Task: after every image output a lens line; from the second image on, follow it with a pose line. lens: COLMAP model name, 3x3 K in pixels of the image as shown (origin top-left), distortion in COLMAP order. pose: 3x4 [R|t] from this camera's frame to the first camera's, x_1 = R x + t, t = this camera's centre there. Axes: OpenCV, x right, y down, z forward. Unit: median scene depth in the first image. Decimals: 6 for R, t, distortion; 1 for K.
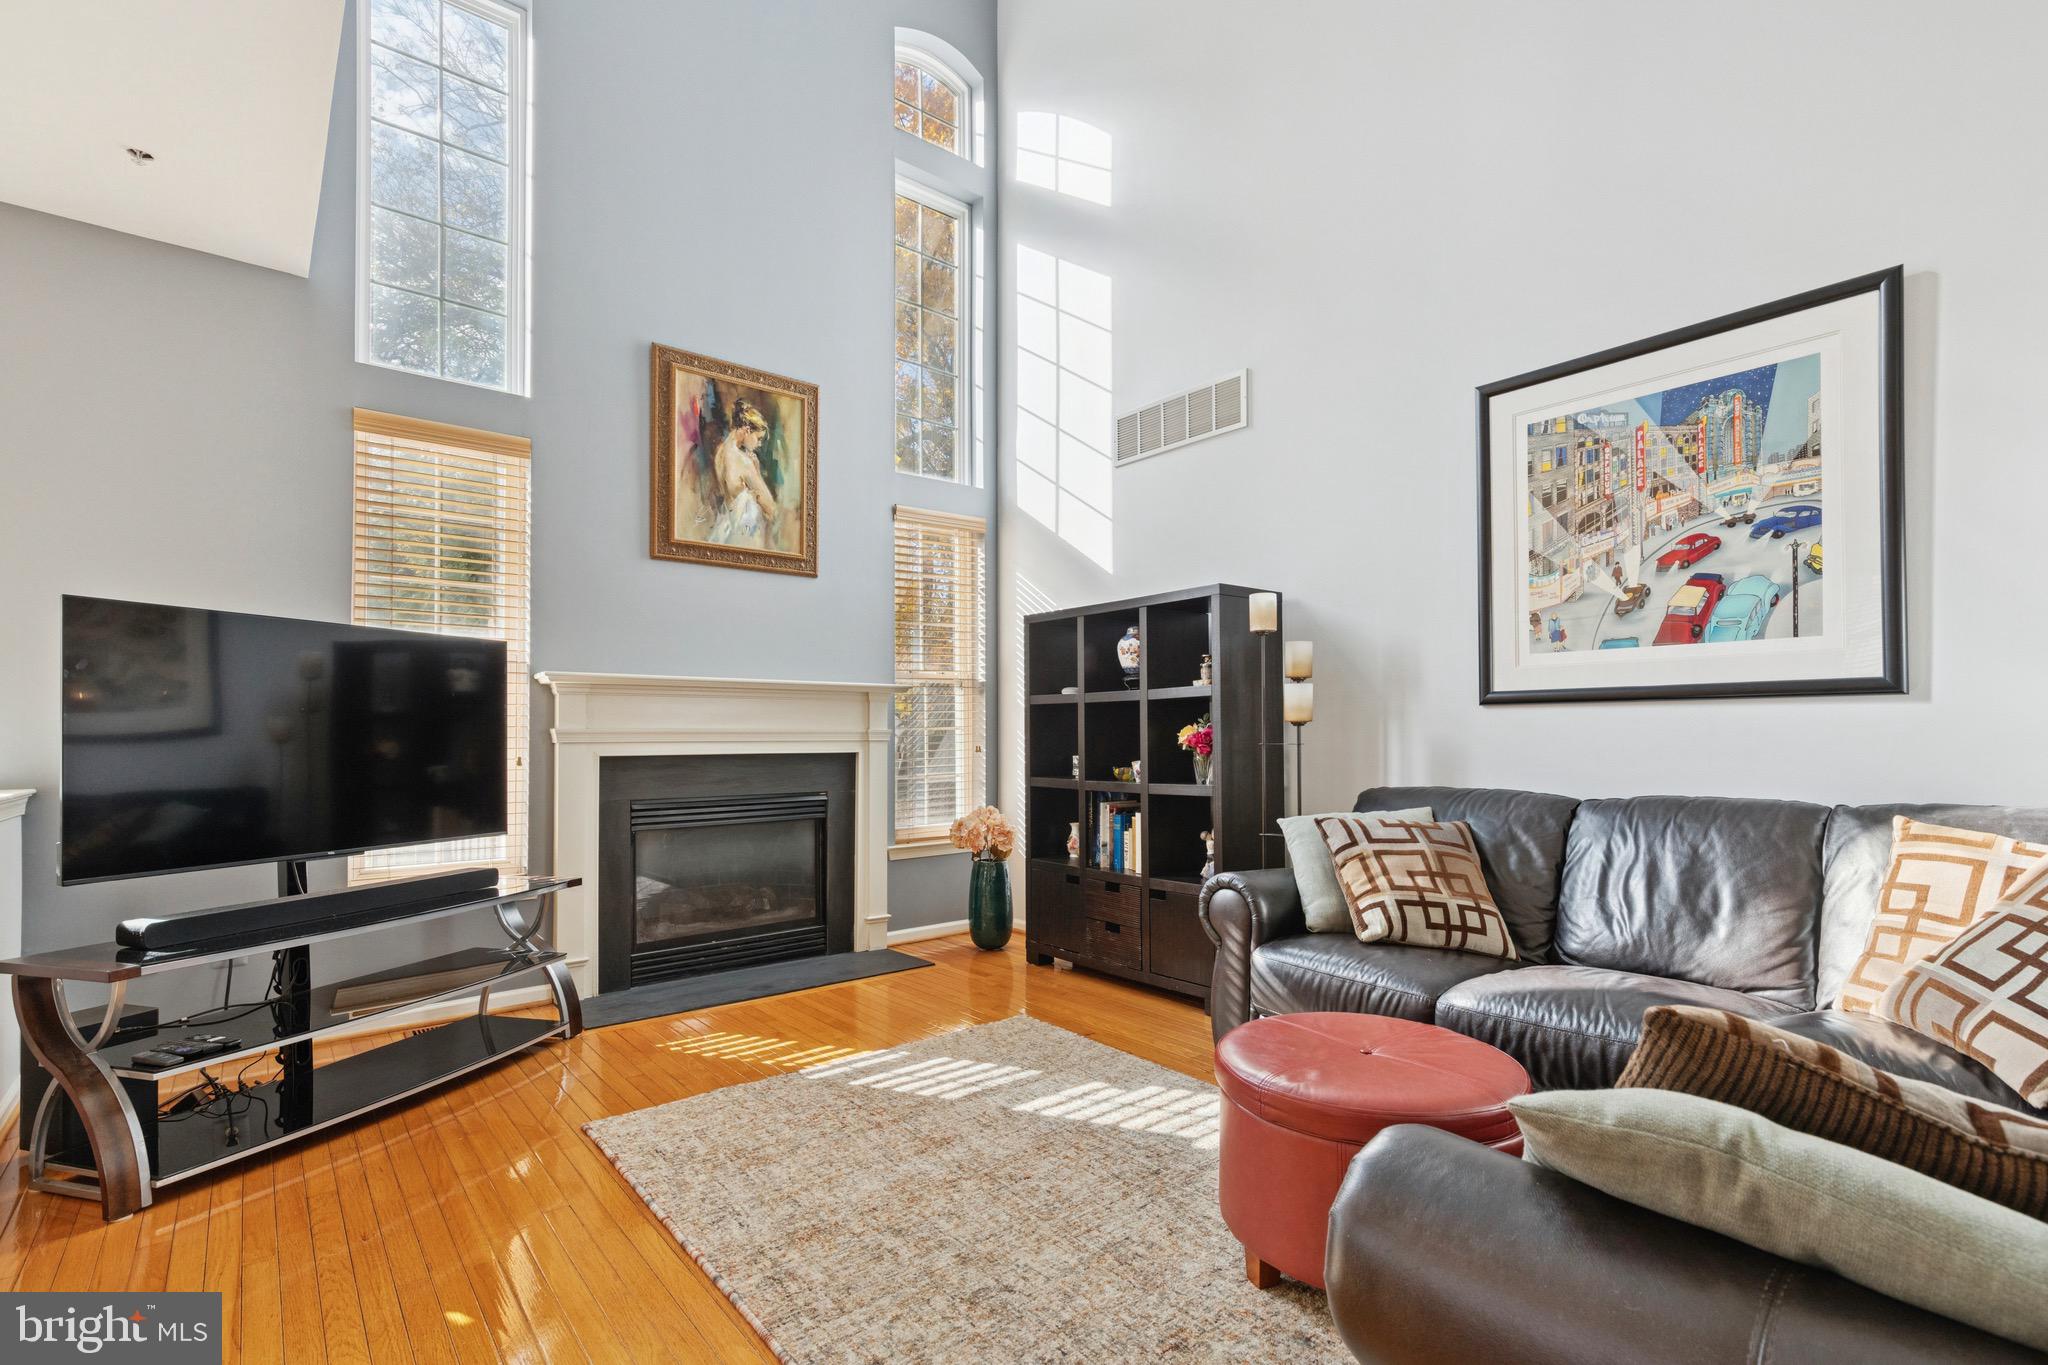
lens RADIAL K [[949.2, 0, 1050.9], [0, 949.2, 726.5], [0, 0, 1]] dist [0.015680, -0.001420]
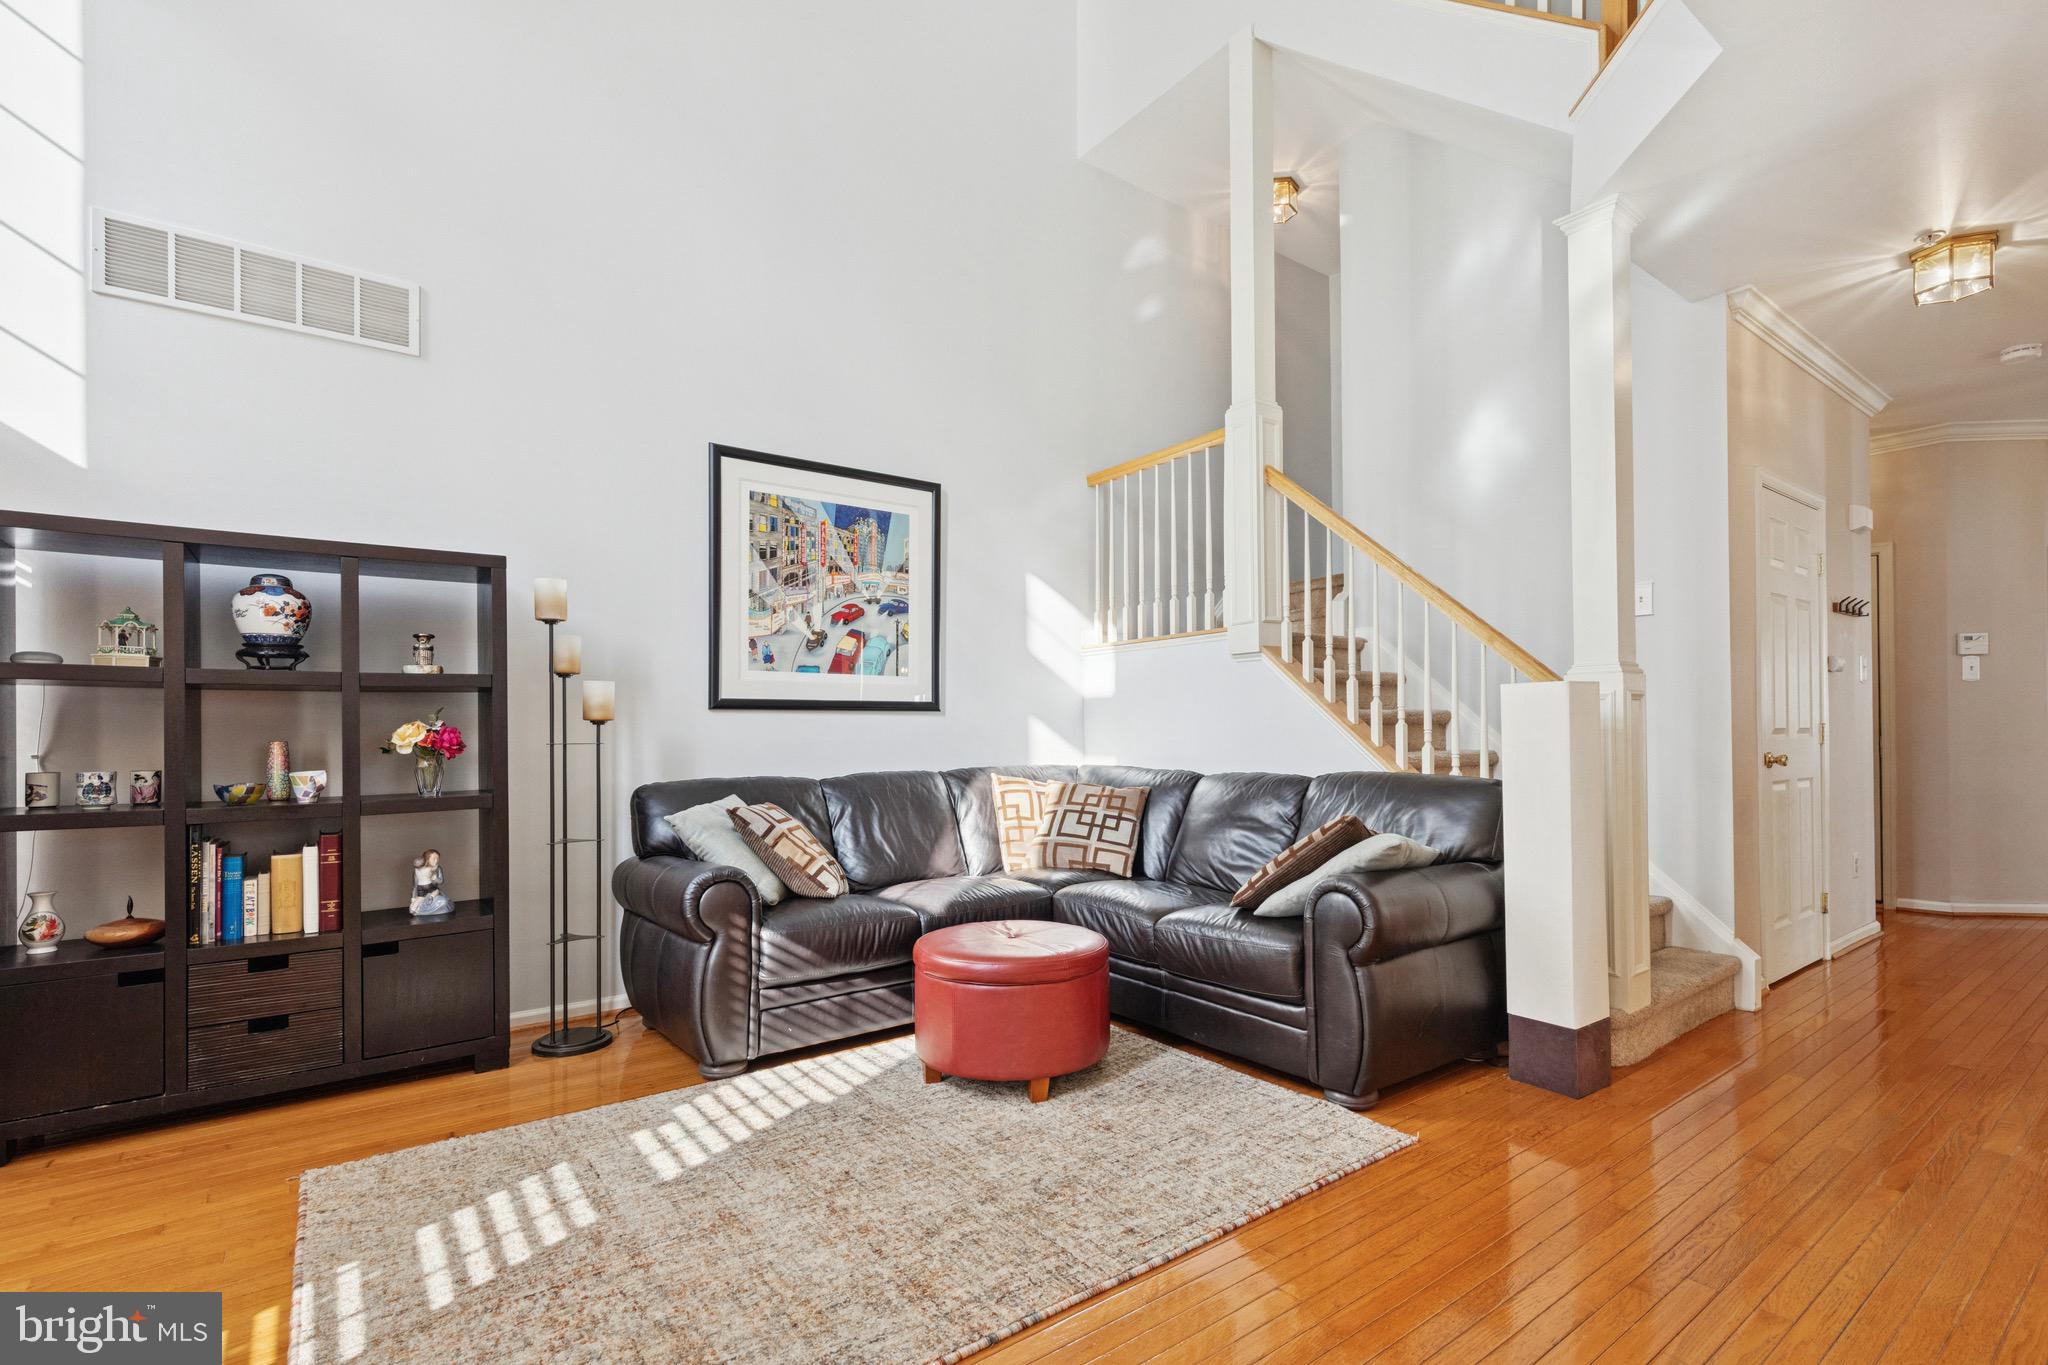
lens RADIAL K [[949.2, 0, 1033.8], [0, 949.2, 728.3], [0, 0, 1]] dist [0.015680, -0.001420]
pose [[0.061775, 0.006560, 0.998069, -0.812772], [-0.002154, 0.999977, -0.006439, 0.009204], [-0.998088, -0.001752, 0.061788, 0.592850]]
